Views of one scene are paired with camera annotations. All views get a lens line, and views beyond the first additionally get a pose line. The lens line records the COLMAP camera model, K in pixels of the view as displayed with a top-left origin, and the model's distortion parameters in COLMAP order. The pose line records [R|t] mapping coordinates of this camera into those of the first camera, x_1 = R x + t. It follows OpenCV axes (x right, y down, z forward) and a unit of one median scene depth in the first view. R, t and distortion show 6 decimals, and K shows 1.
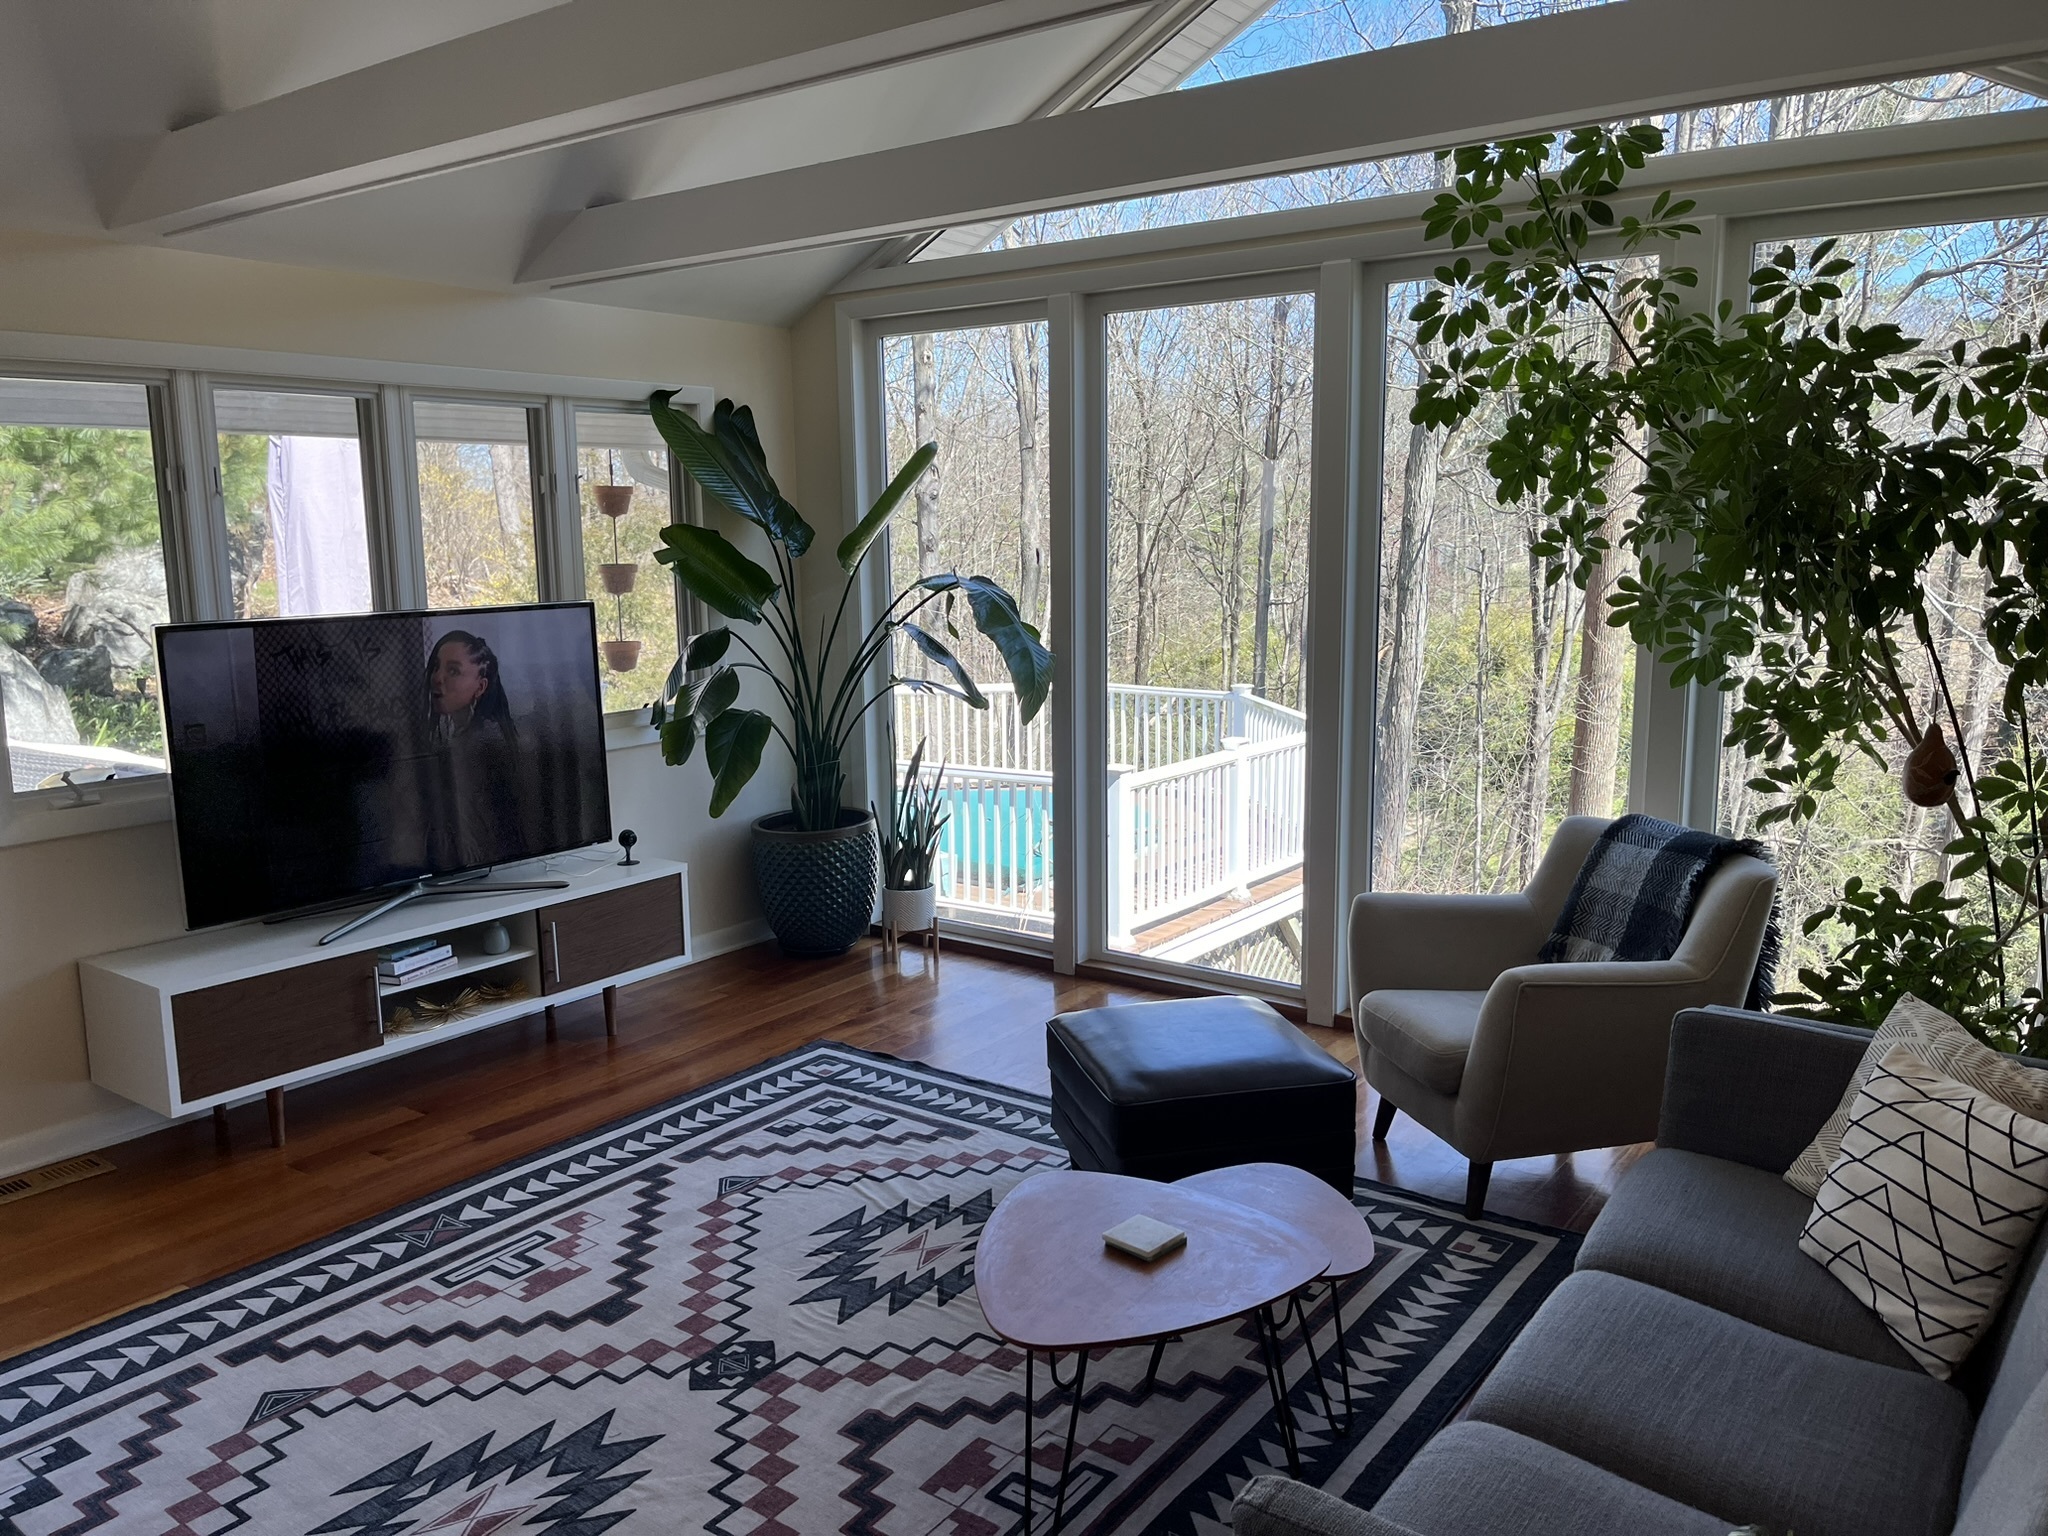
lens RADIAL K [[1544.5, 0, 1017.7], [0, 1544.5, 774.4], [0, 0, 1]] dist [0.039171, -0.047146]
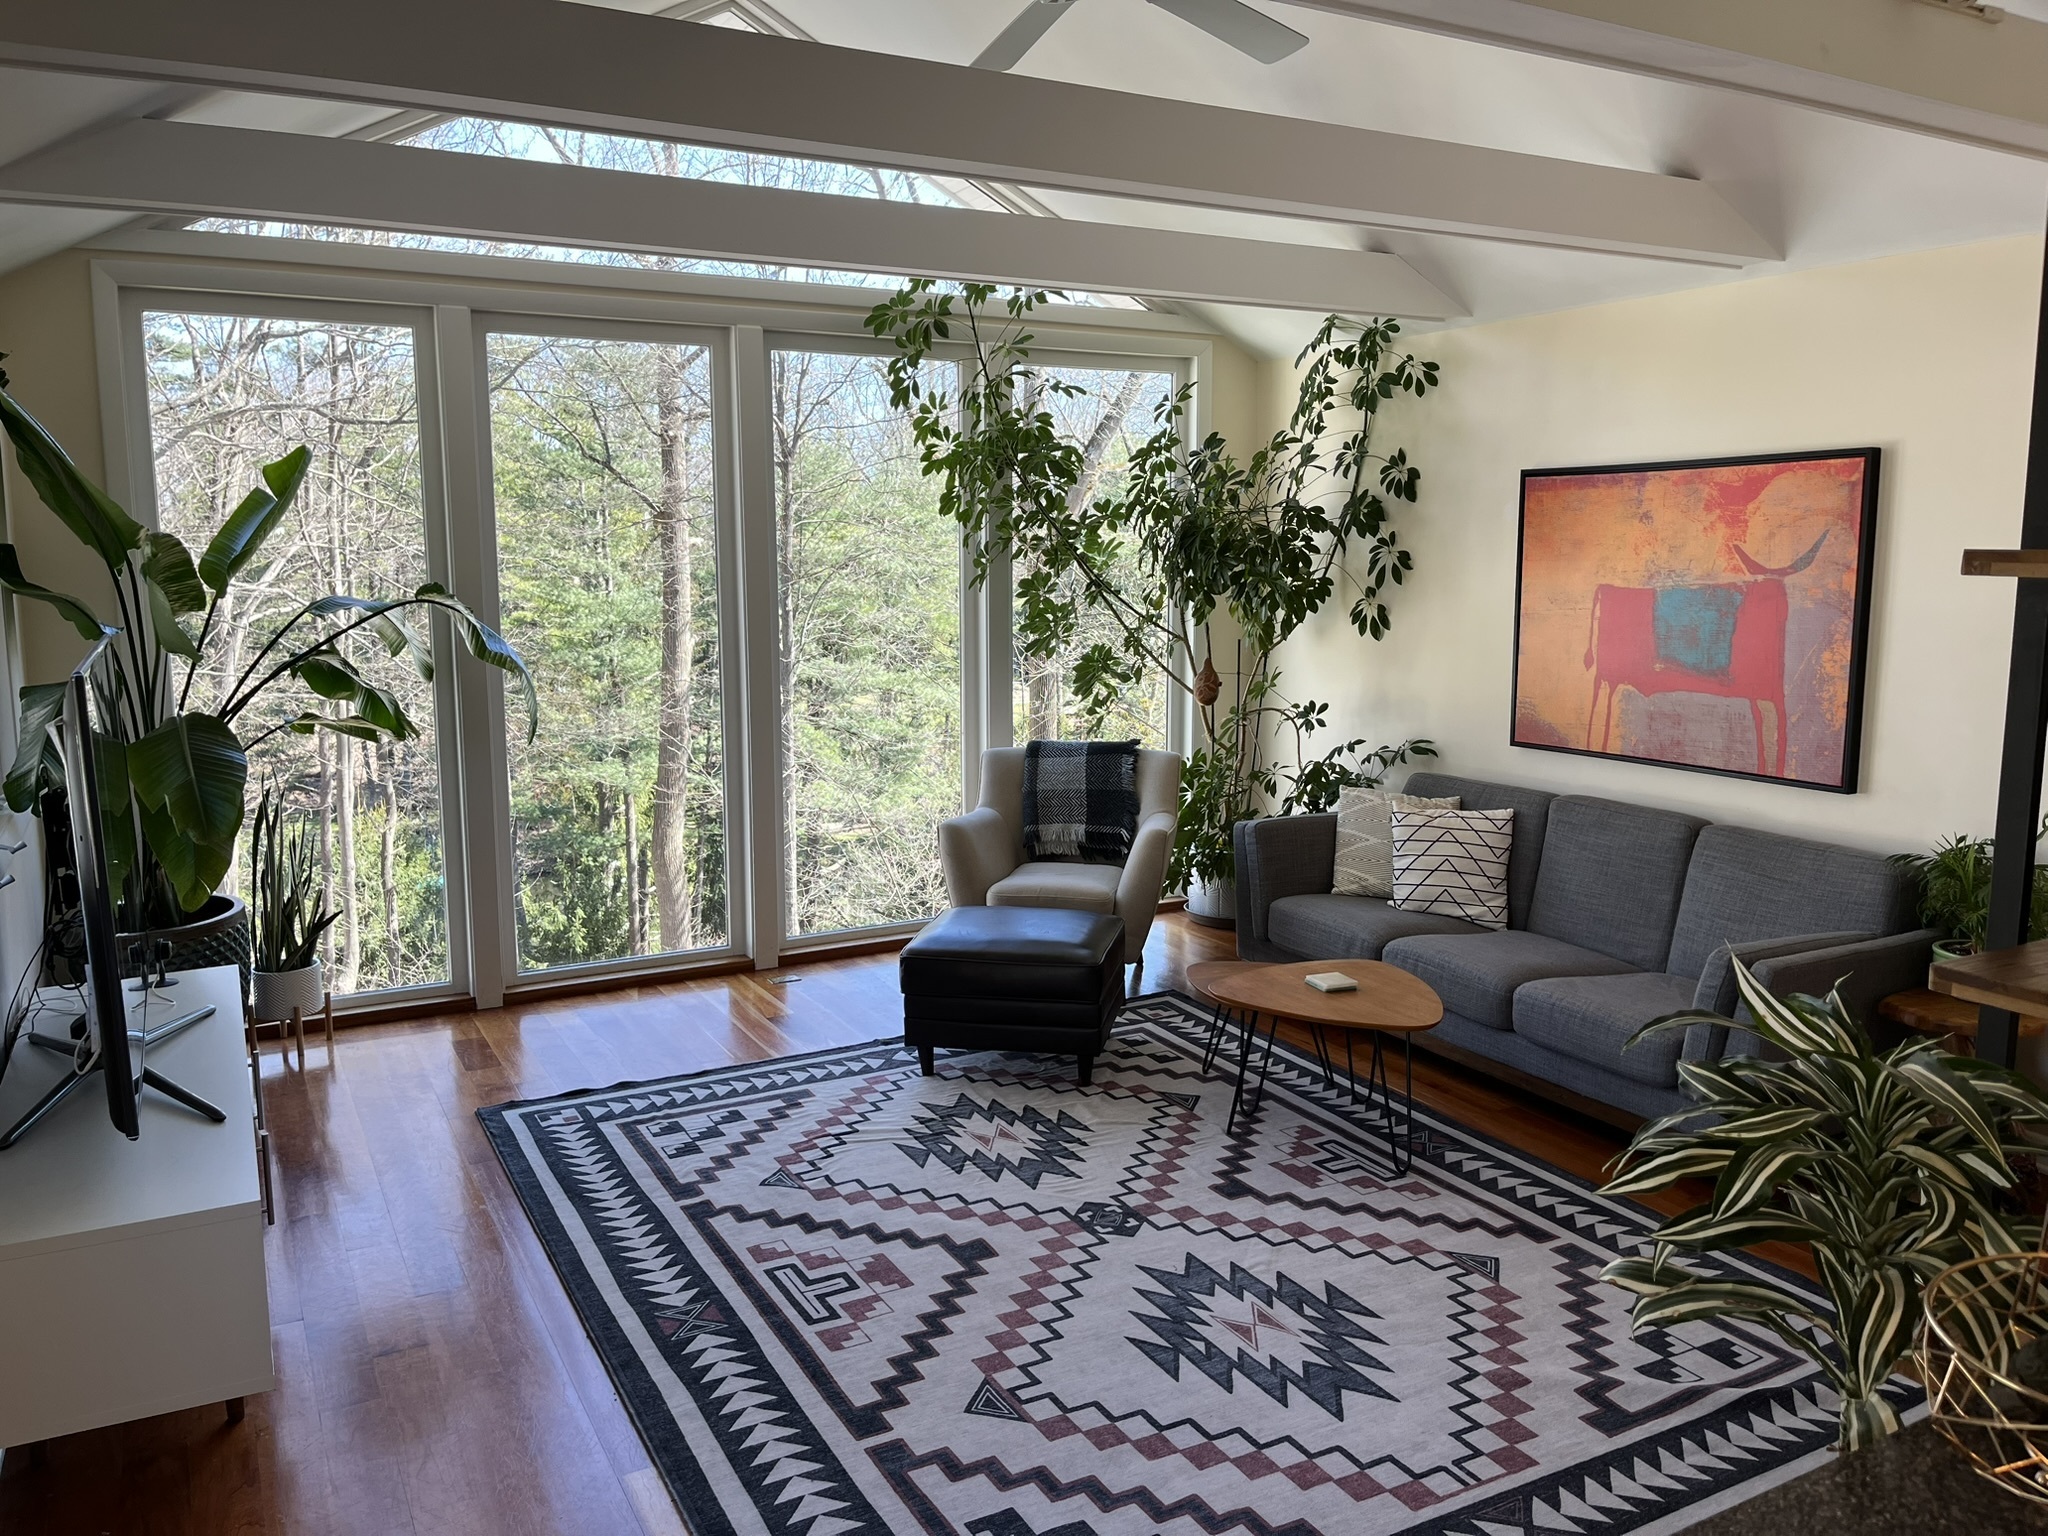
lens RADIAL K [[1544.5, 0, 1017.6], [0, 1544.5, 772.8], [0, 0, 1]] dist [0.039171, -0.047146]
pose [[0.425835, -0.116847, 0.897224, -0.991378], [0.147406, 0.987337, 0.058621, -0.034895], [-0.892713, 0.107293, 0.437667, 0.392248]]
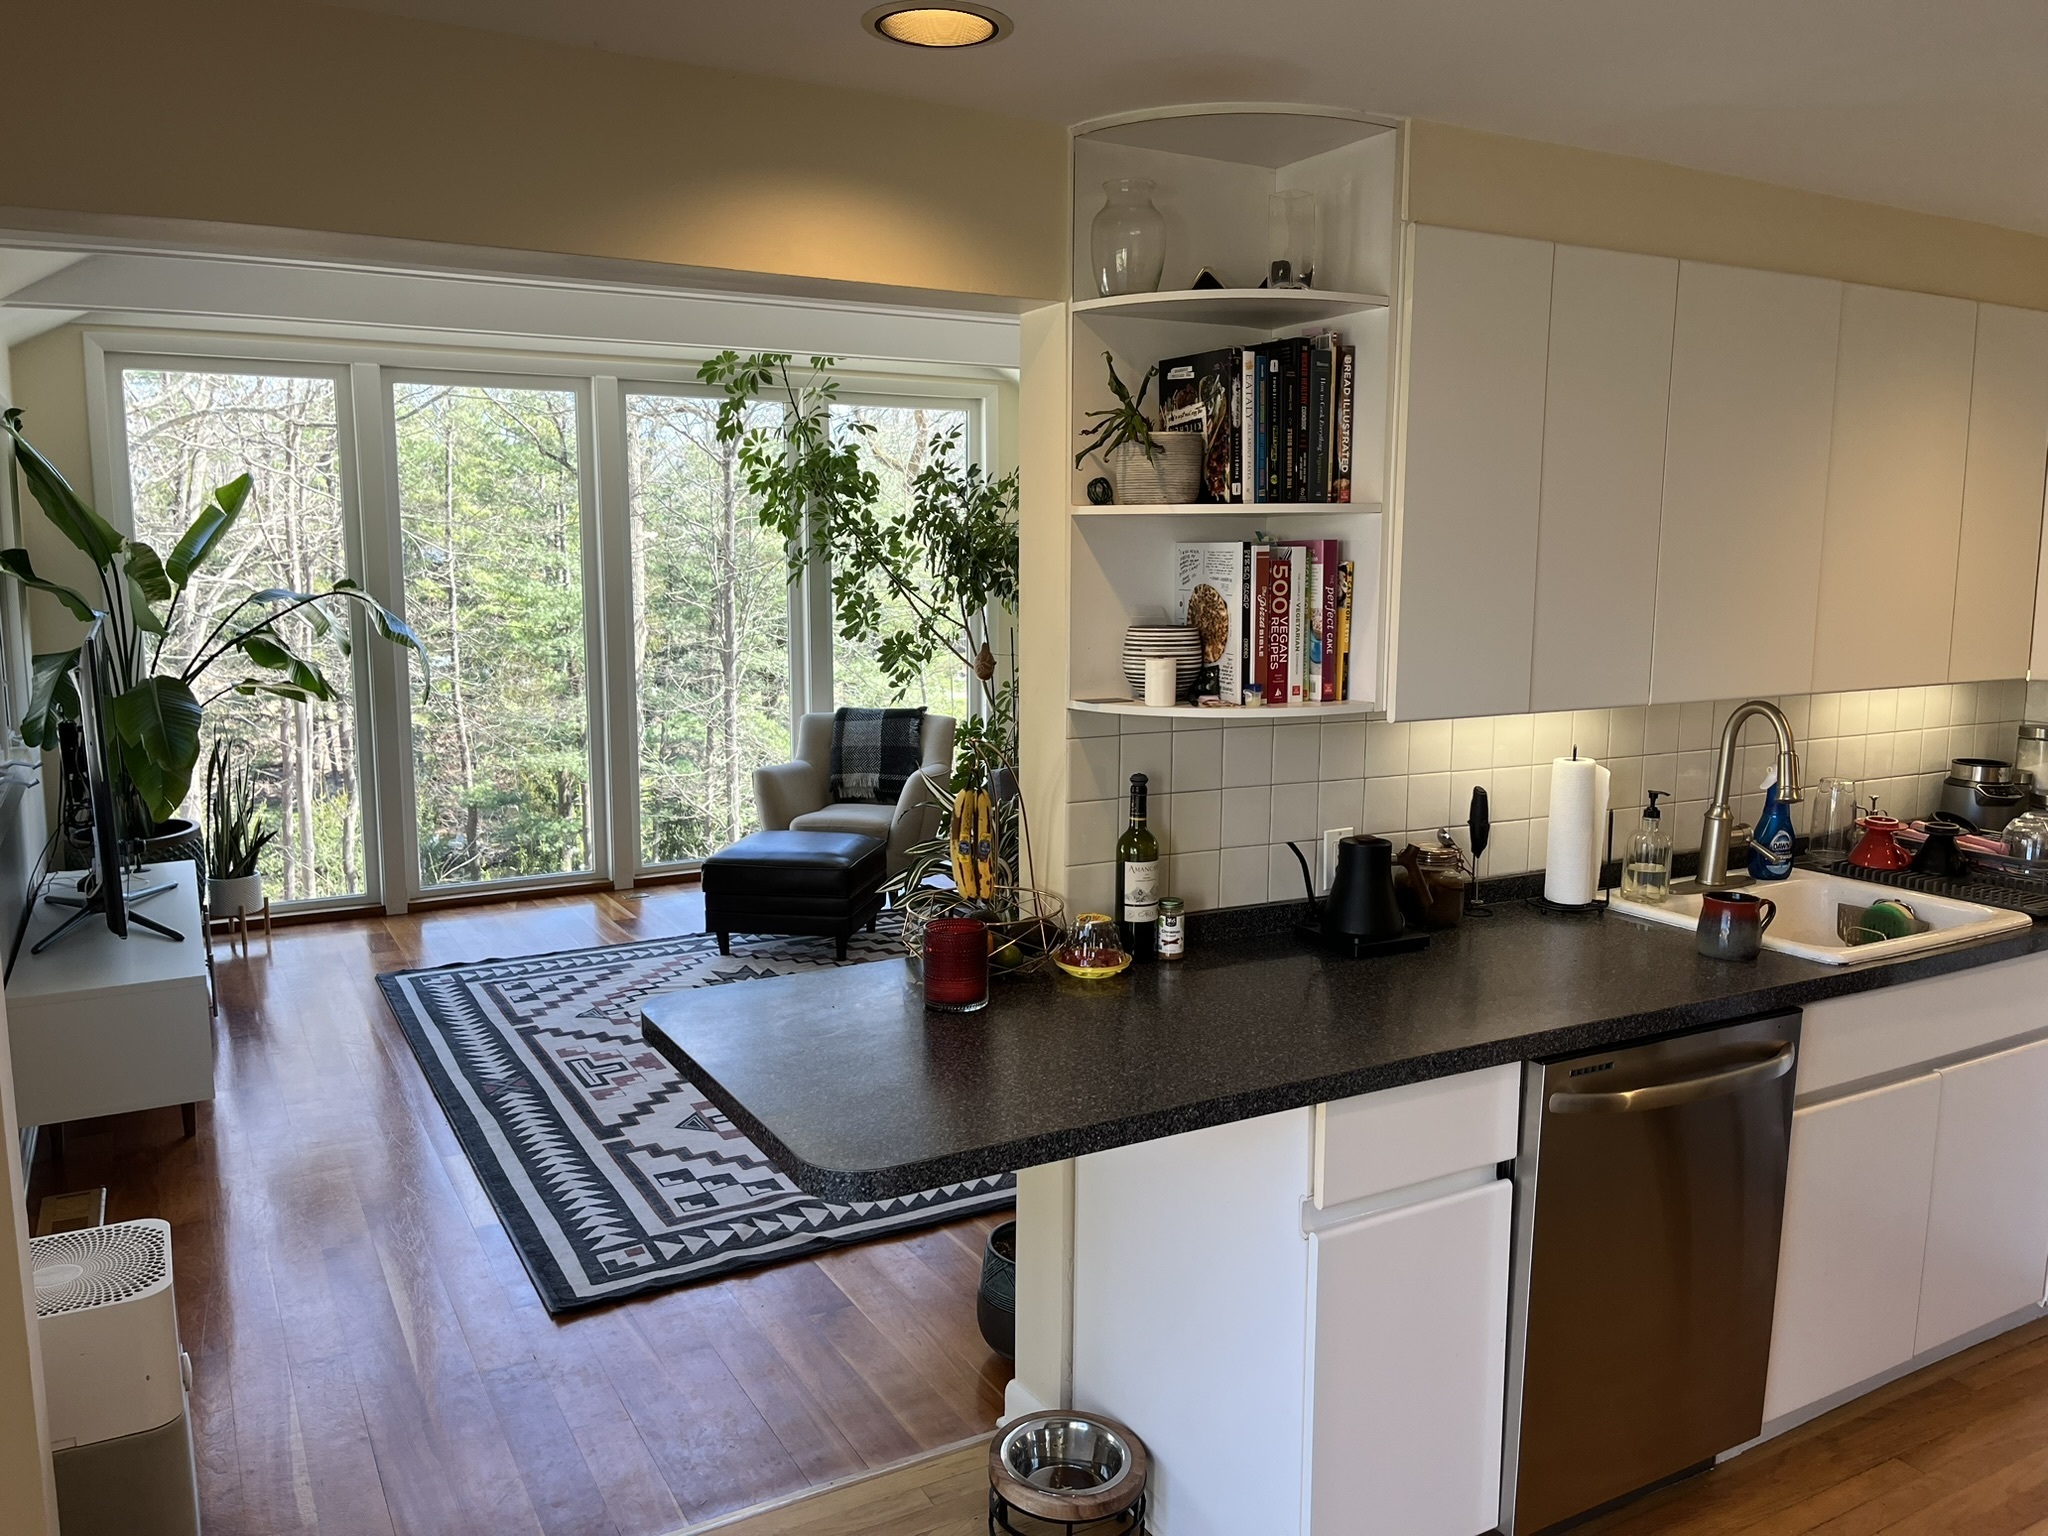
lens RADIAL K [[1544.5, 0, 1012.5], [0, 1544.5, 770.8], [0, 0, 1]] dist [0.039171, -0.047146]
pose [[0.412429, -0.117814, 0.903339, -1.259138], [0.143688, 0.987603, 0.063201, 0.013898], [-0.899586, 0.103733, 0.424245, 0.046149]]
